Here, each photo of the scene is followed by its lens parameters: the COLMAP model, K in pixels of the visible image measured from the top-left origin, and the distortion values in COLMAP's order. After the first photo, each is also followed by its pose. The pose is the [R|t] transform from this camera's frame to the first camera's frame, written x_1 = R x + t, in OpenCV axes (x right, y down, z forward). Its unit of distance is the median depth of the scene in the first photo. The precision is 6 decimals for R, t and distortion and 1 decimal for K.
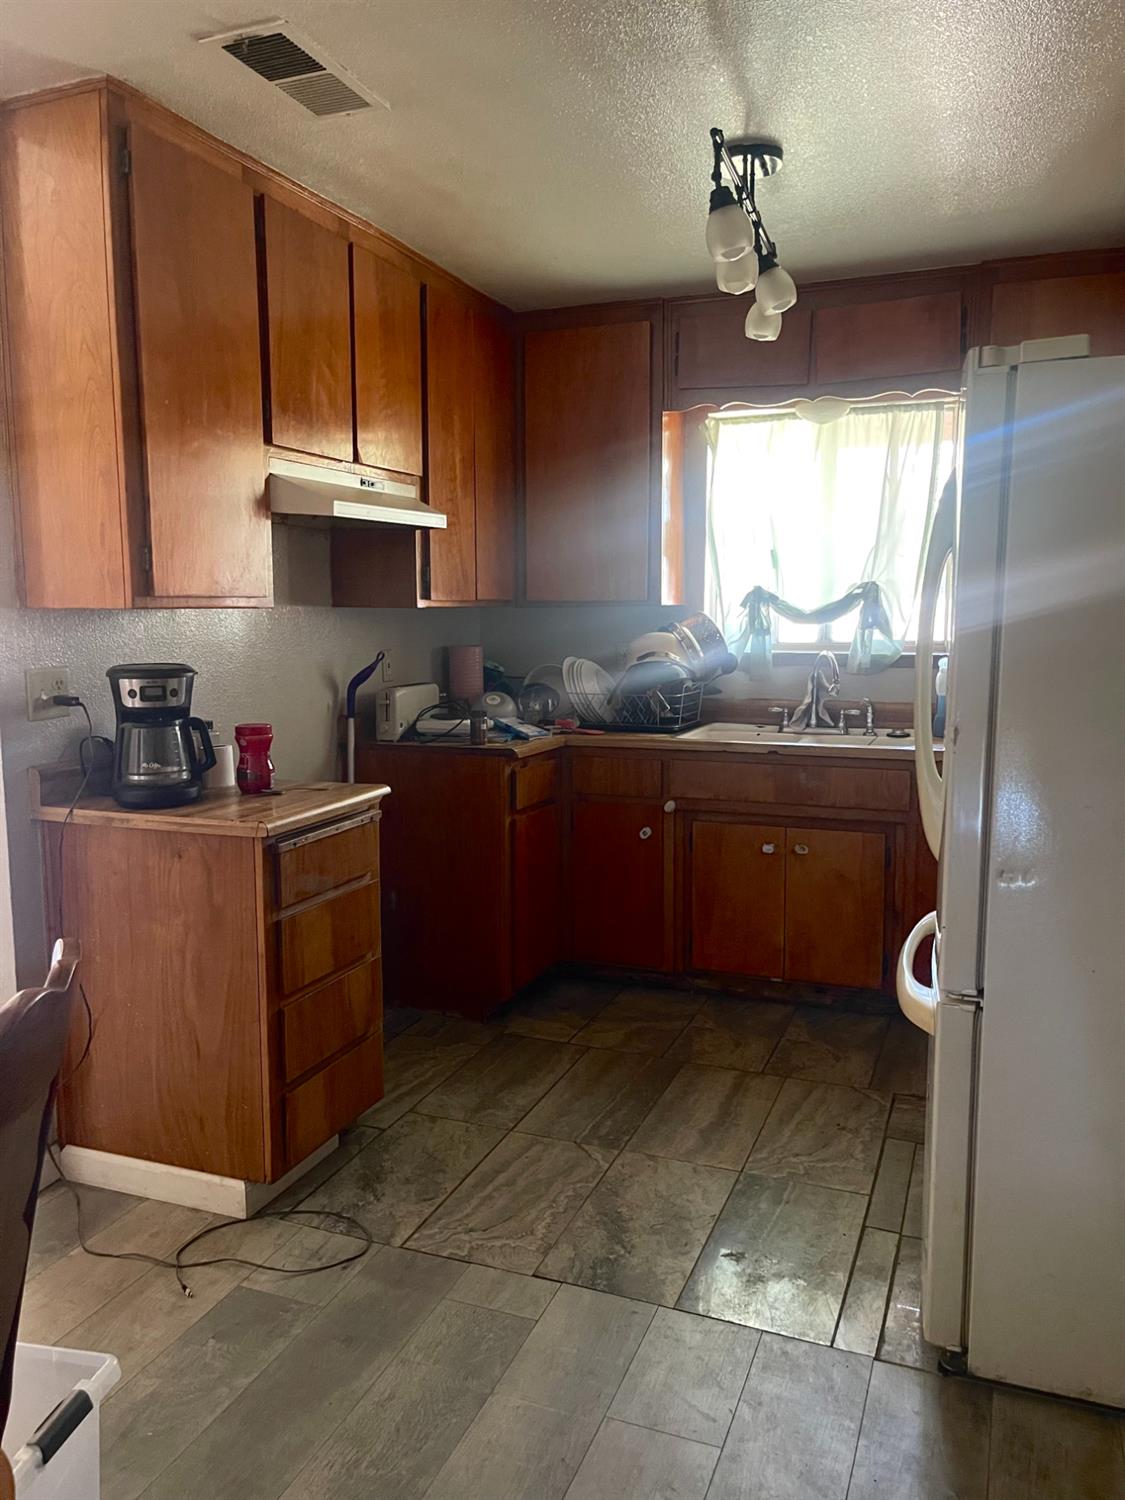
lens RADIAL K [[1119.5, 0, 562.5], [0, 1119.5, 750.0], [0, 0, 1]] dist [0.049405, -0.074087]
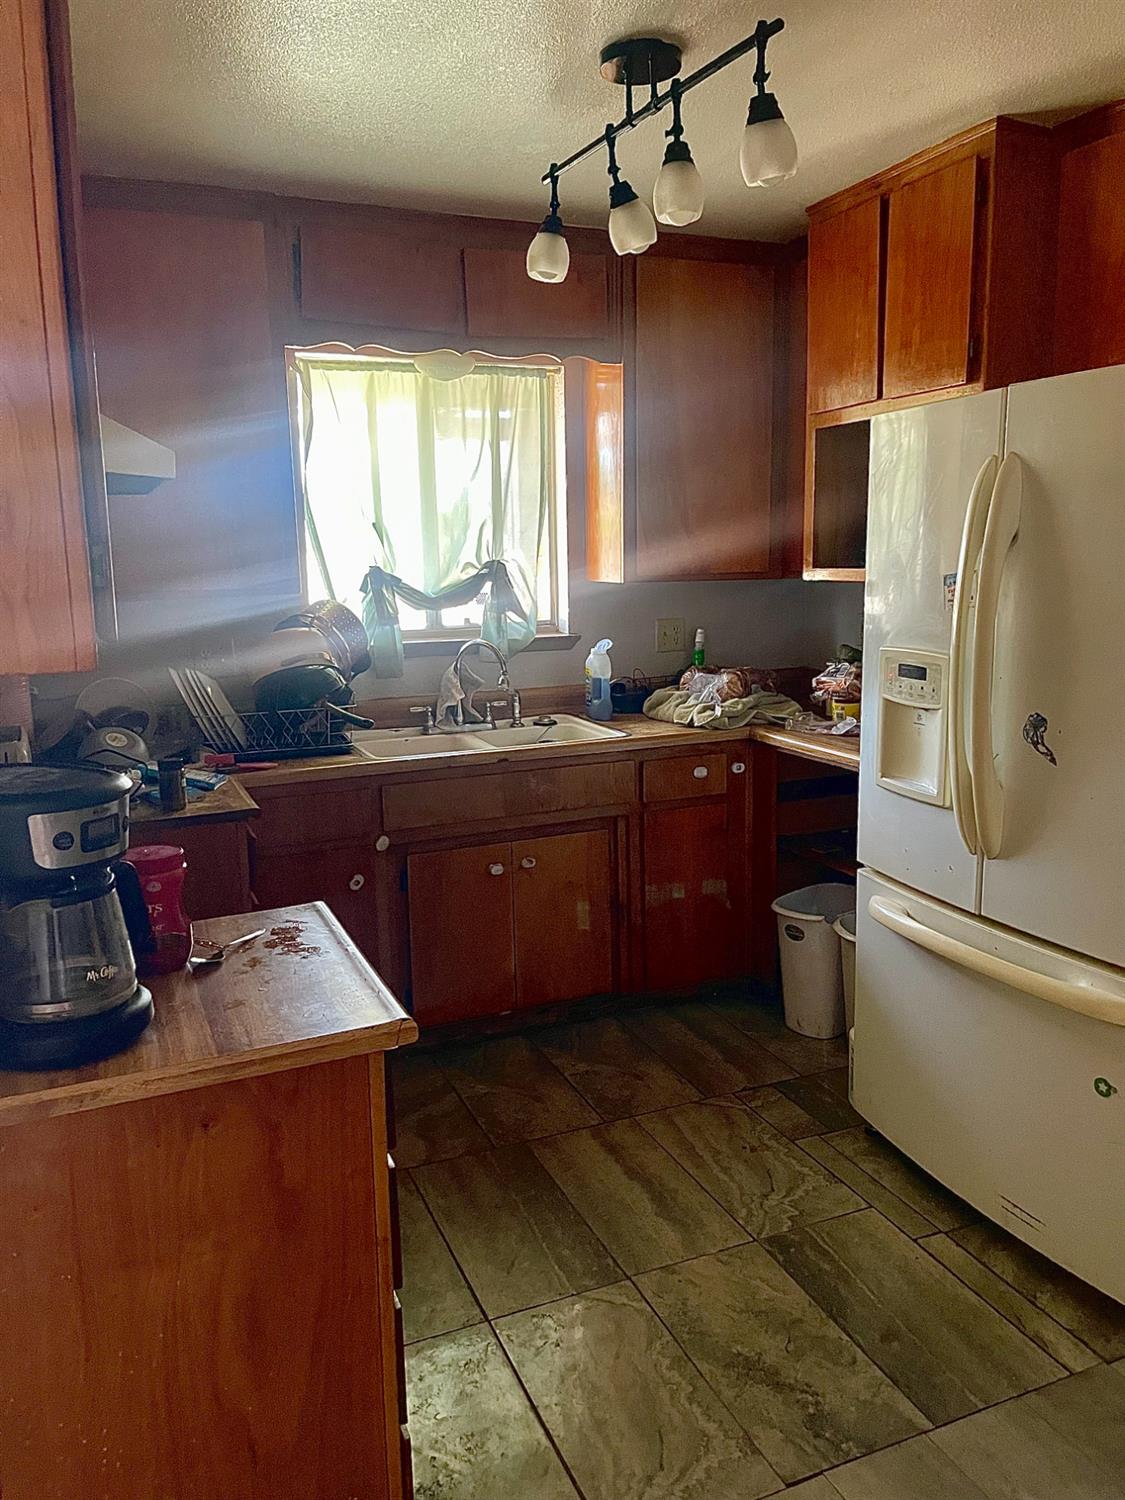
lens RADIAL K [[1119.5, 0, 562.5], [0, 1119.5, 750.0], [0, 0, 1]] dist [0.049405, -0.074087]
pose [[0.720372, -0.134310, 0.680460, -0.362368], [0.110776, 0.990758, 0.078284, -0.067564], [-0.684685, 0.018985, 0.728592, 0.325985]]
